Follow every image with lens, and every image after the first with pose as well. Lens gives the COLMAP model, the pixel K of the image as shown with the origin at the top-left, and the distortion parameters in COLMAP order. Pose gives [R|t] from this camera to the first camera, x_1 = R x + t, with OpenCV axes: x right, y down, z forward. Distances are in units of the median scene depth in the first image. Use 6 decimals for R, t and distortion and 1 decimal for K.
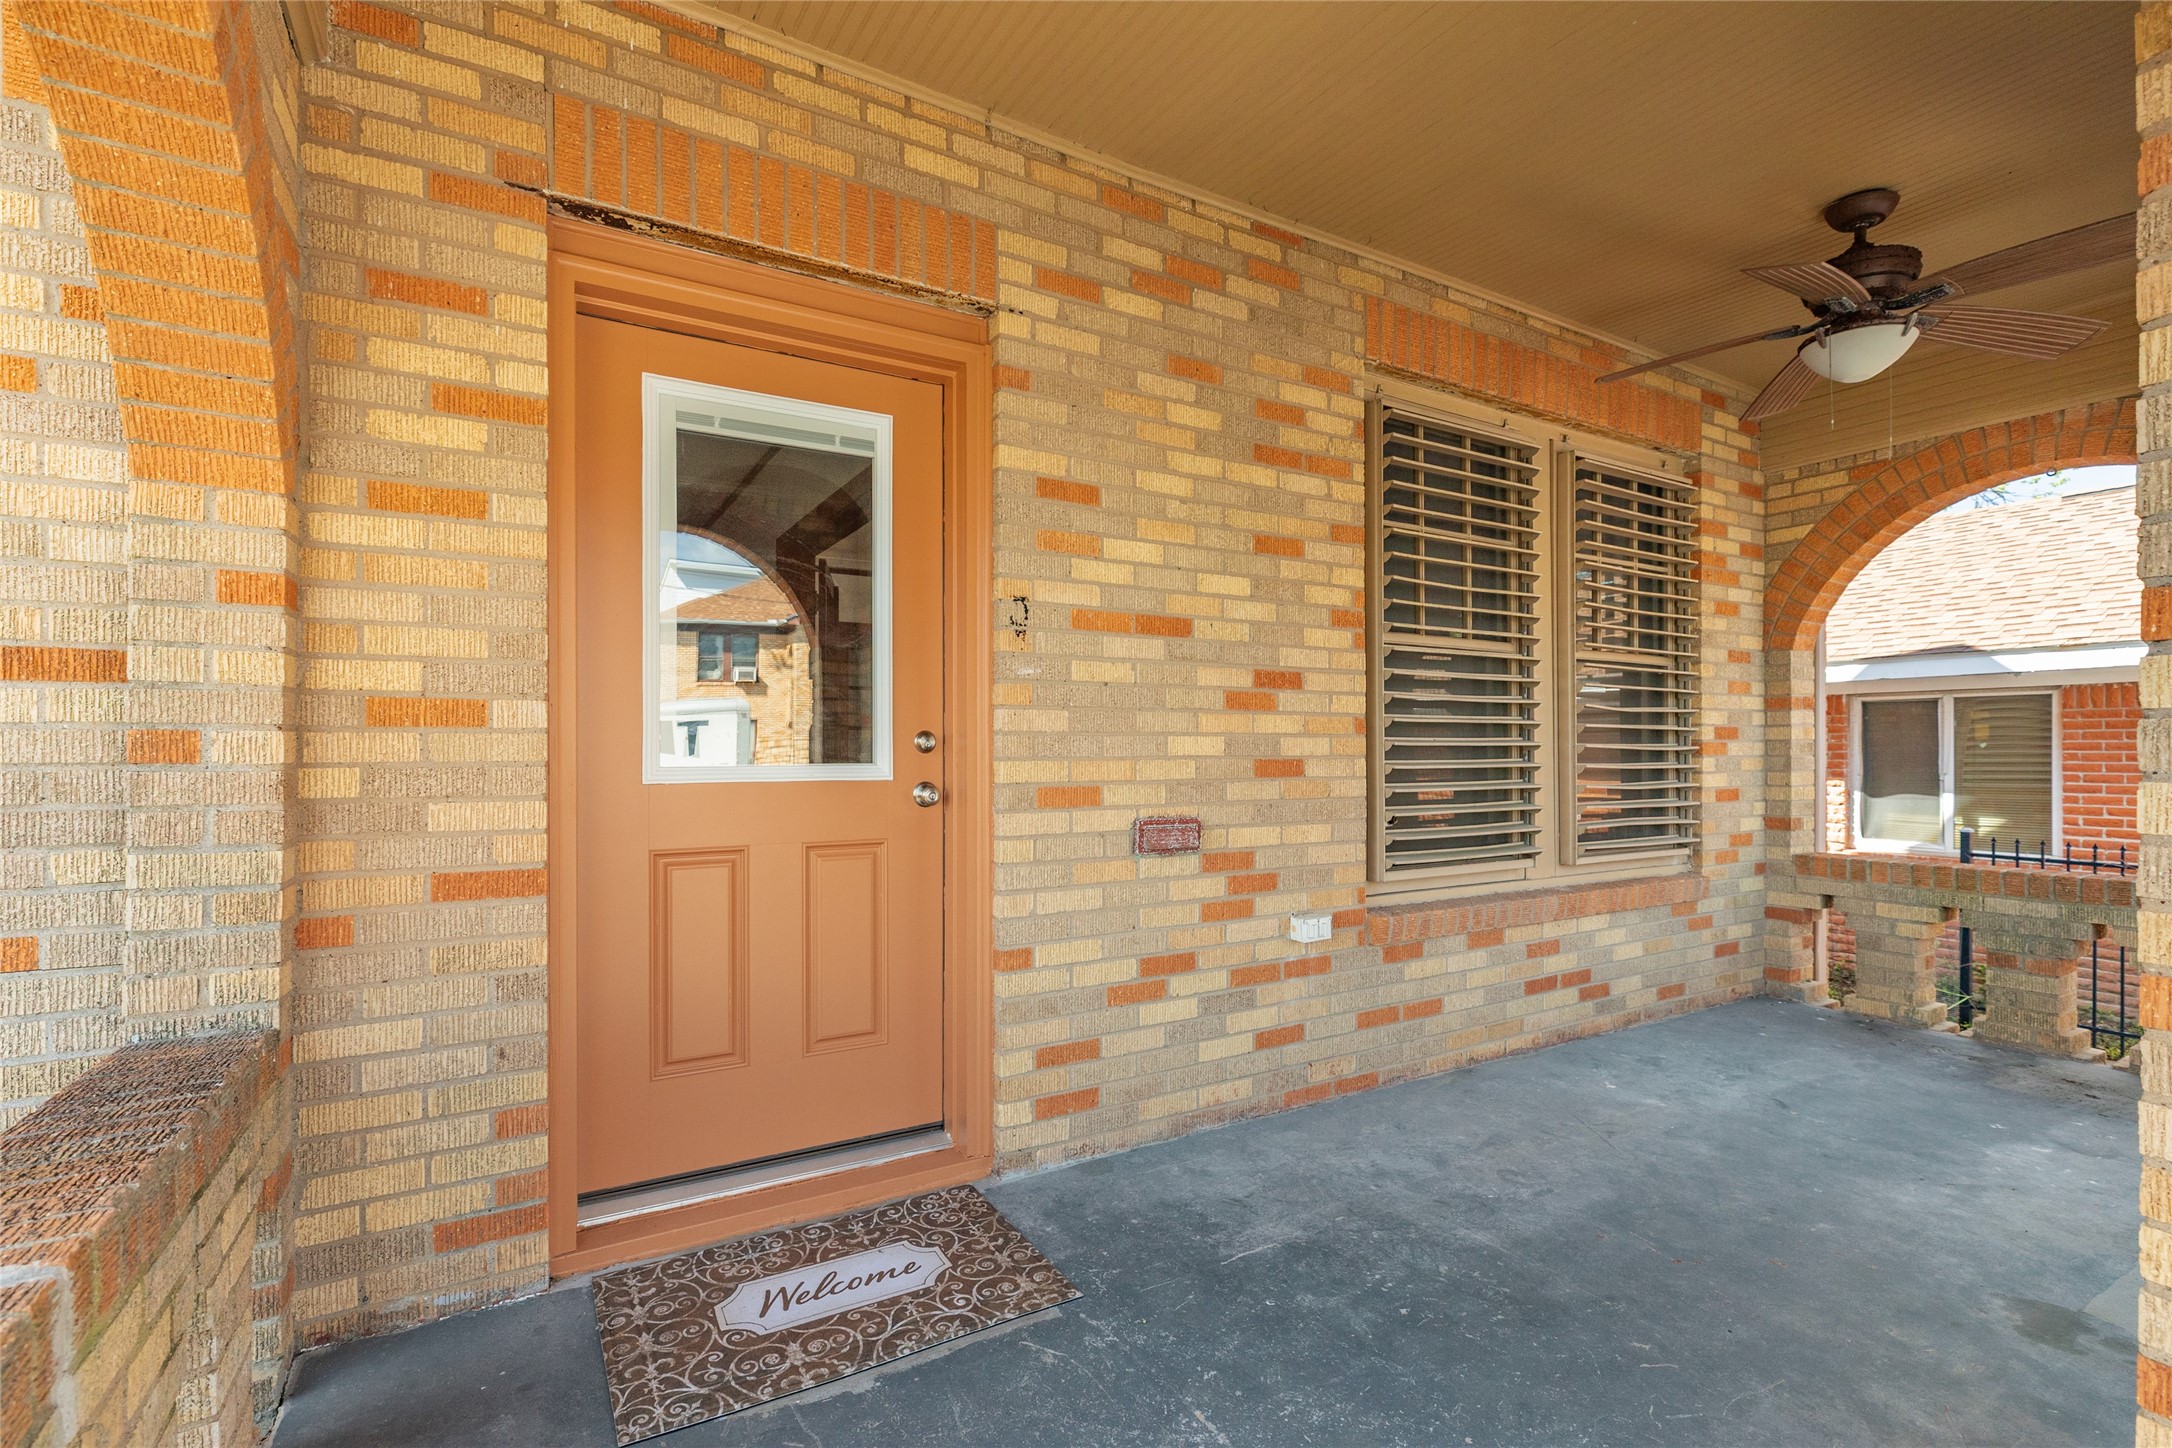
lens RADIAL K [[991.1, 0, 1069.1], [0, 991.1, 741.6], [0, 0, 1]] dist [0.001396, 0.000027]
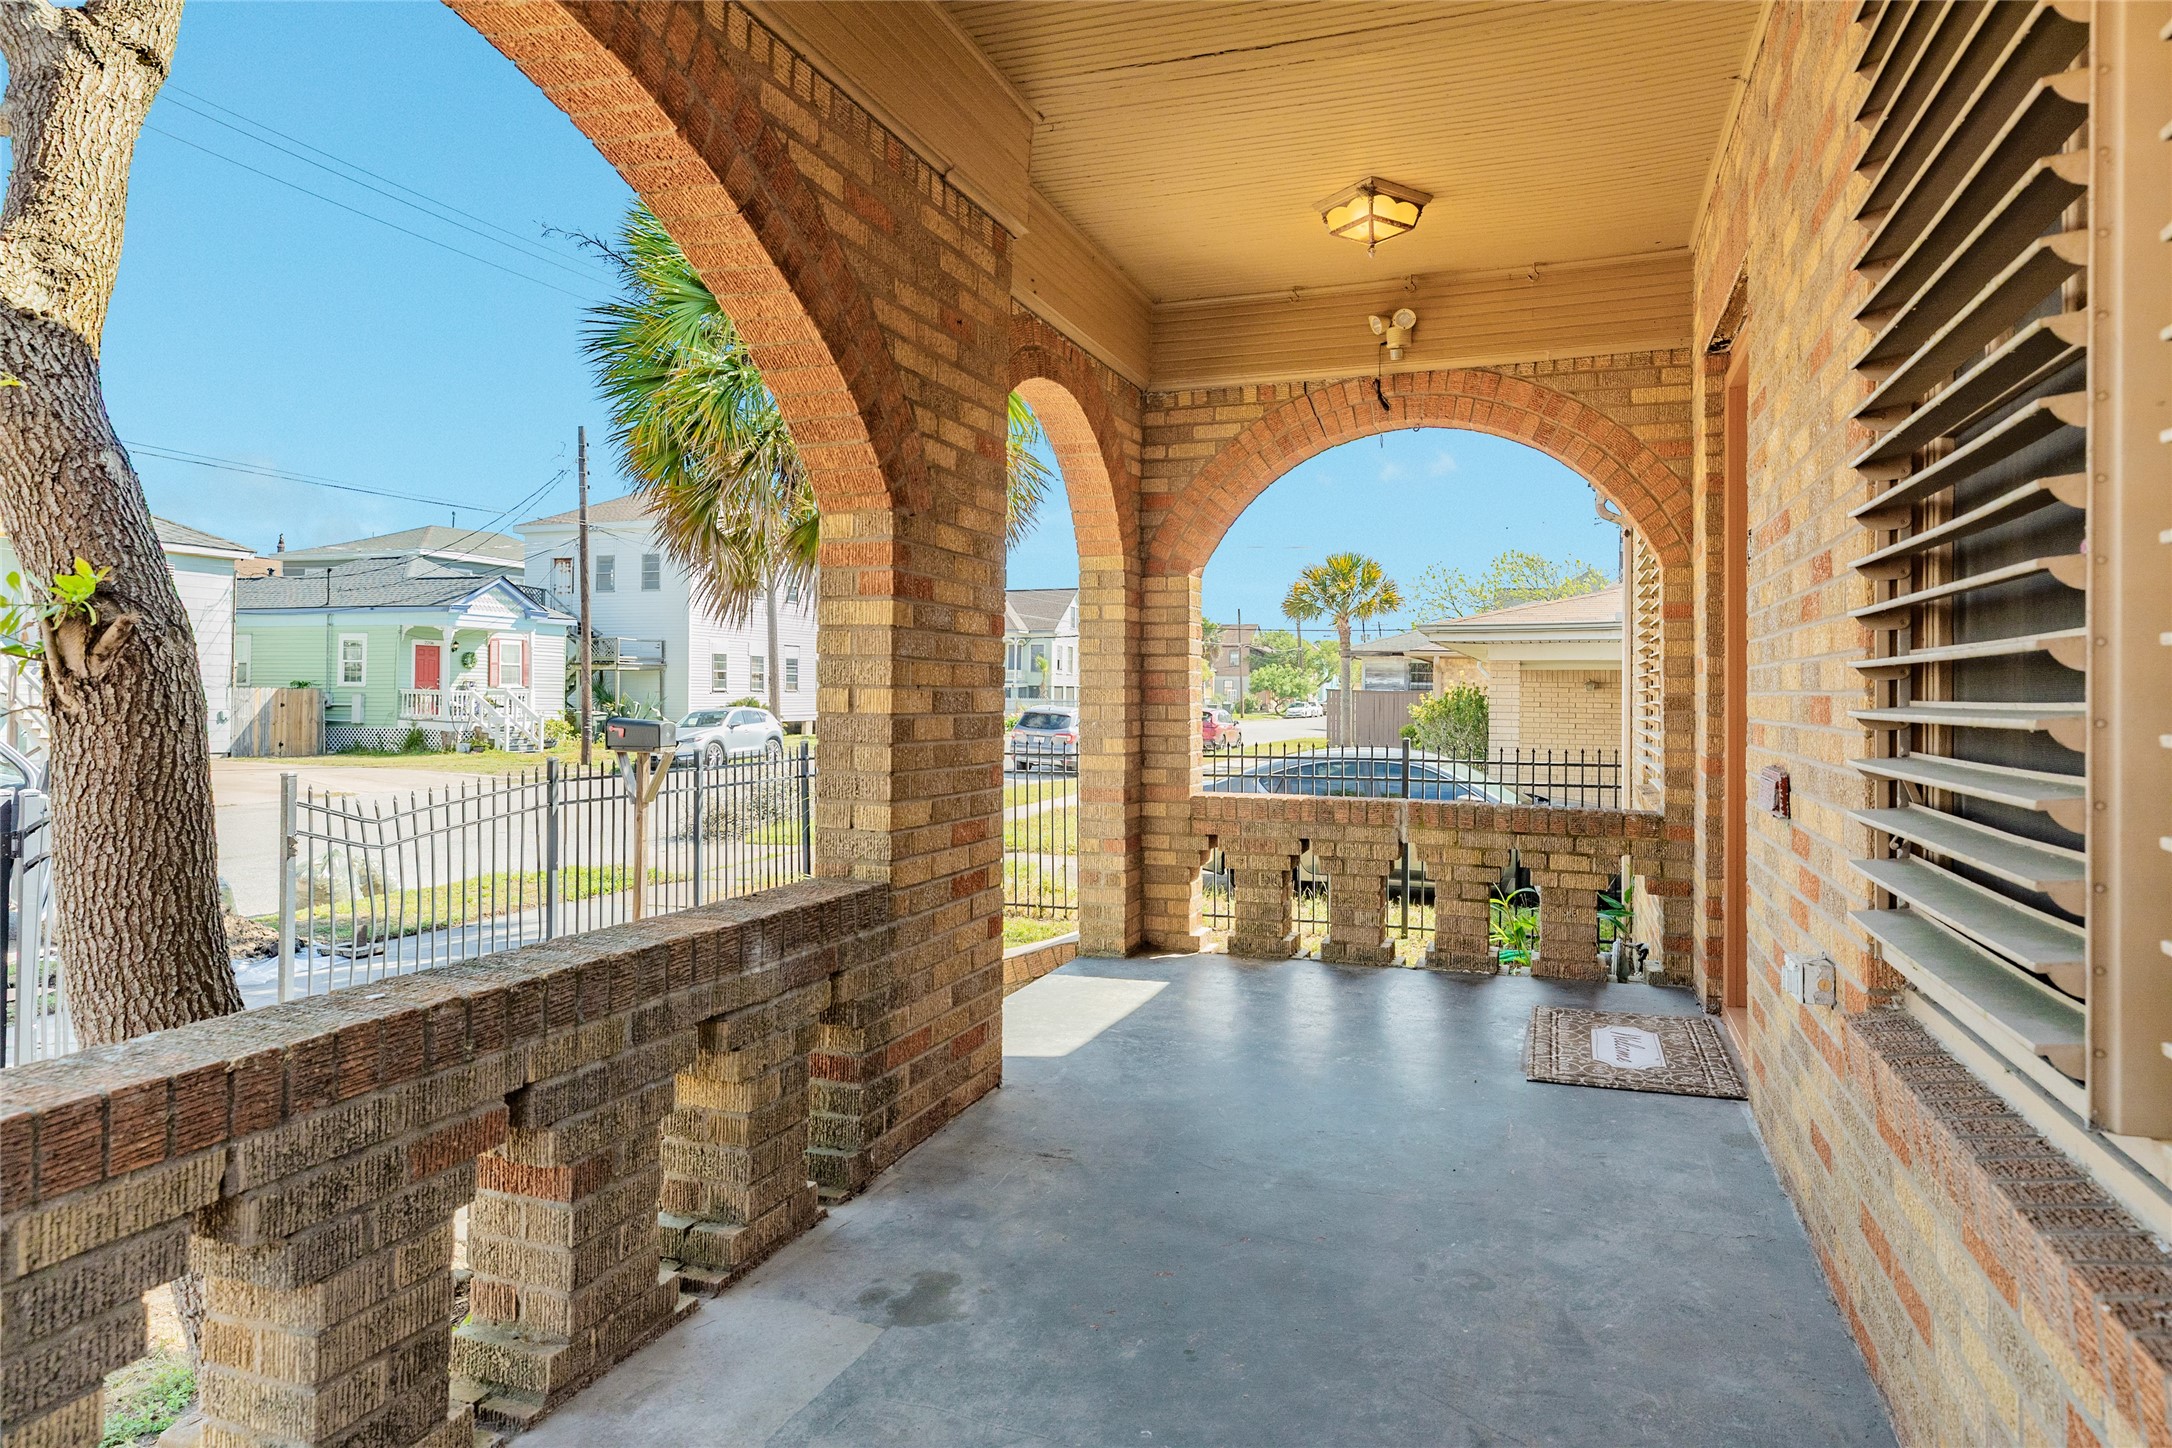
lens RADIAL K [[1255.2, 0, 1093.2], [0, 1255.2, 702.1], [0, 0, 1]] dist [0.007362, 0.001398]
pose [[-0.775590, -0.002243, -0.631232, 0.850290], [-0.003745, 0.999992, 0.001048, 0.018376], [0.631225, 0.003177, -0.775593, 1.058819]]
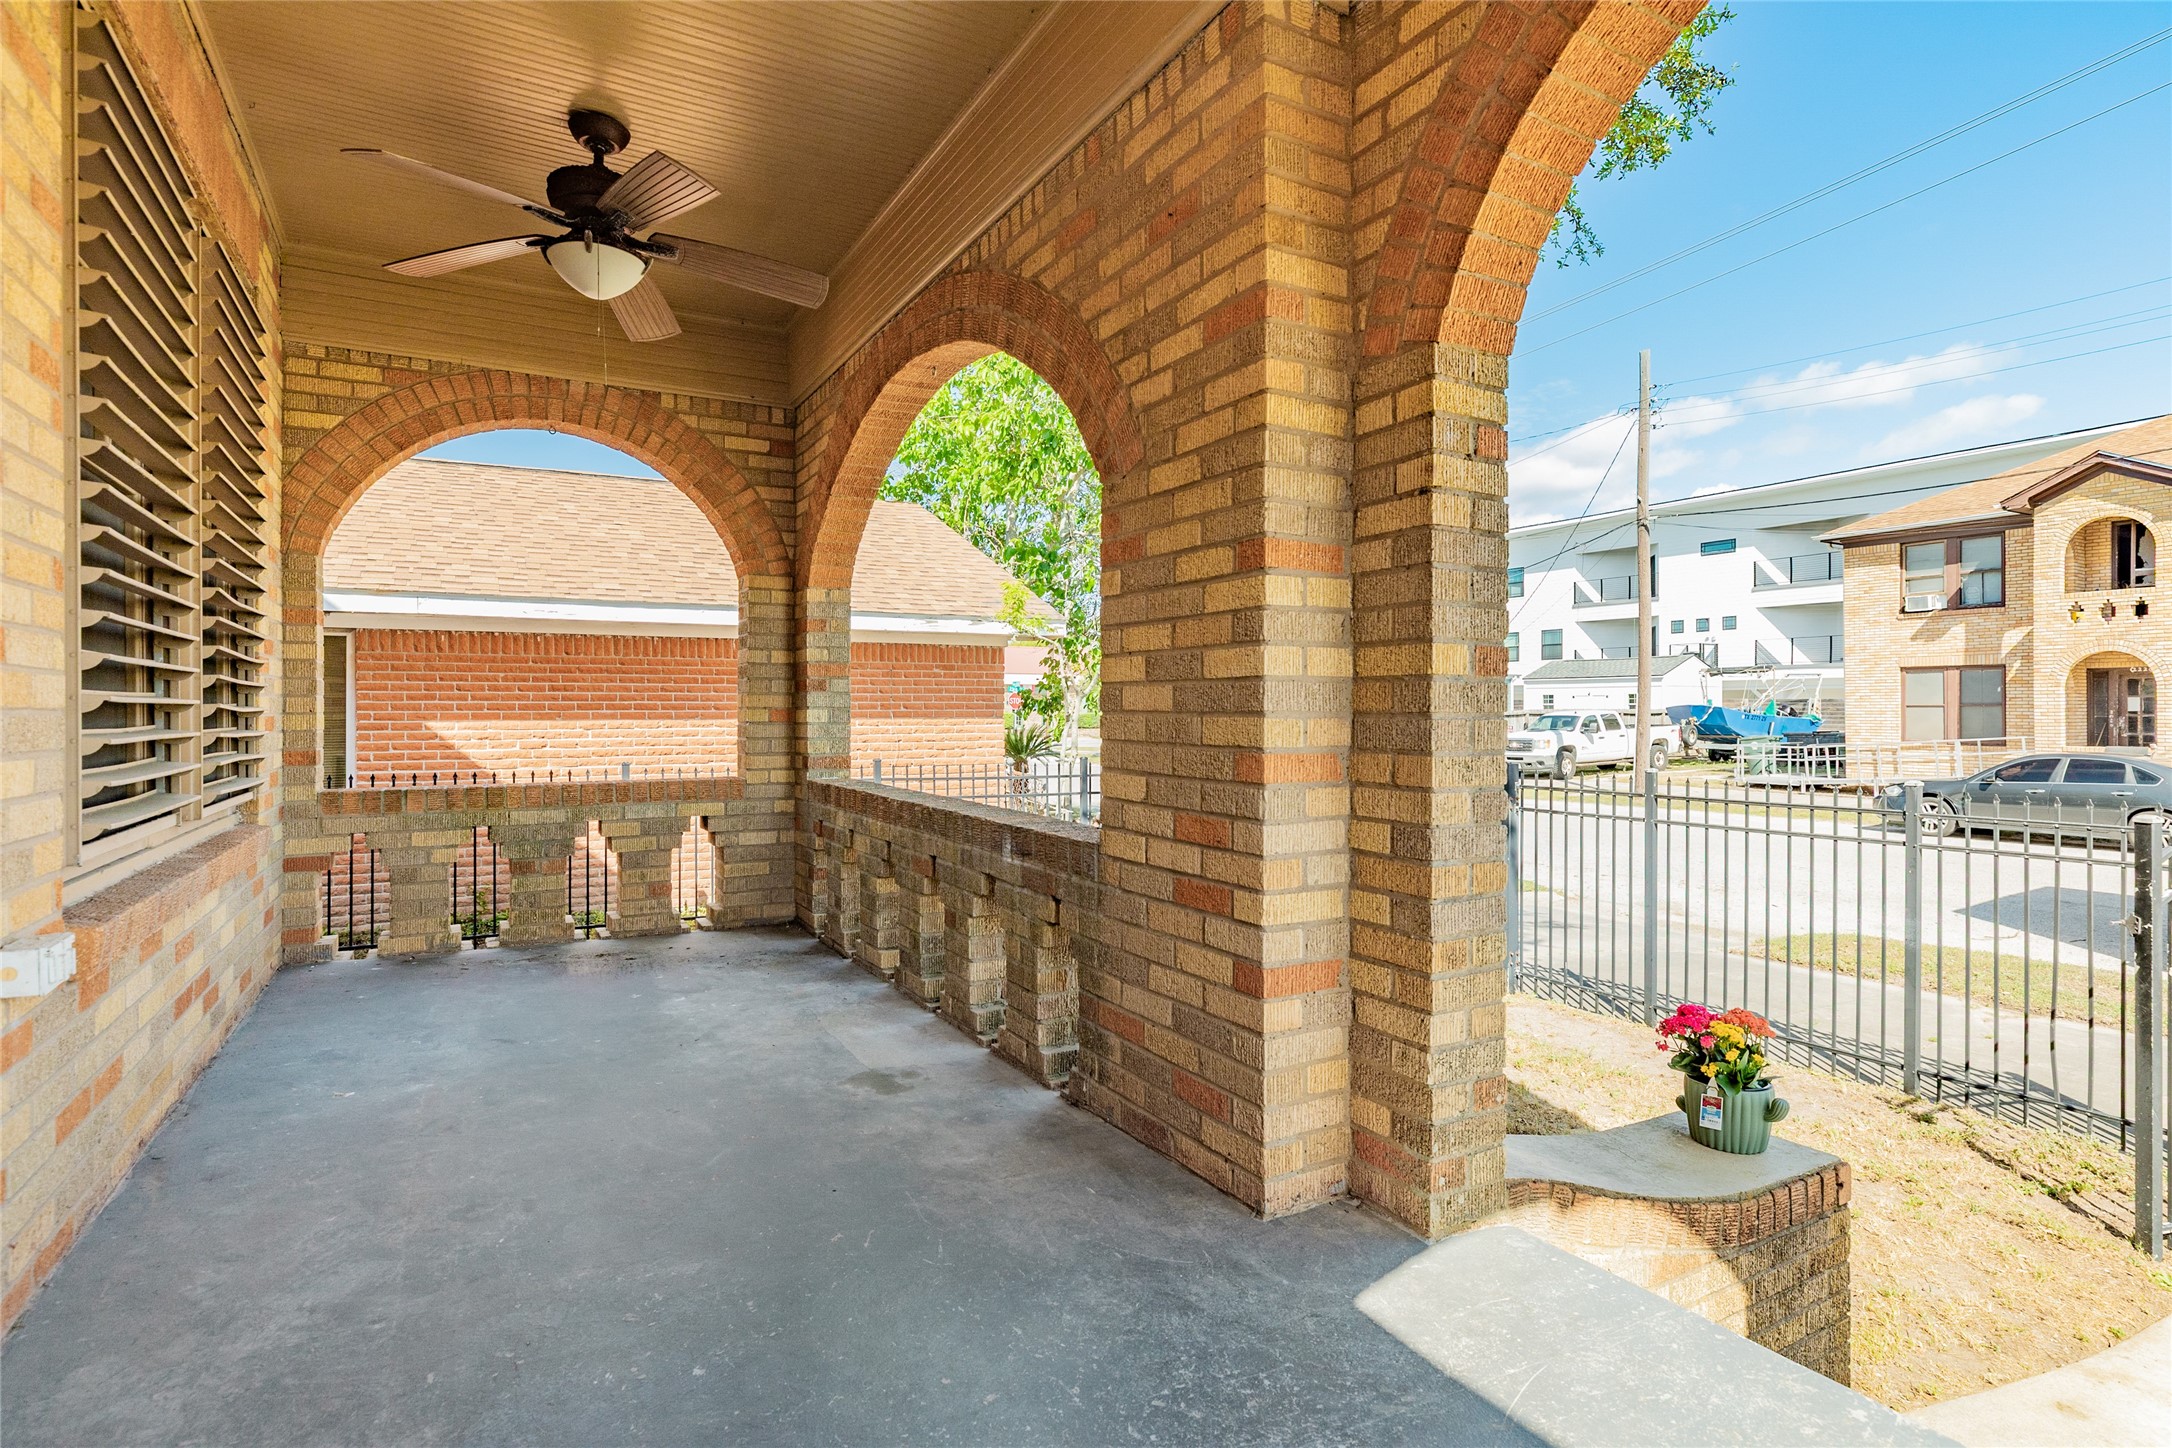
lens RADIAL K [[1070.5, 0, 1101.3], [0, 1070.5, 719.0], [0, 0, 1]] dist [-0.001603, -0.000196]
pose [[0.001882, -0.008797, 0.999960, -0.235685], [-0.005130, 0.999948, 0.008807, 0.044433], [-0.999985, -0.005146, 0.001837, 0.372540]]
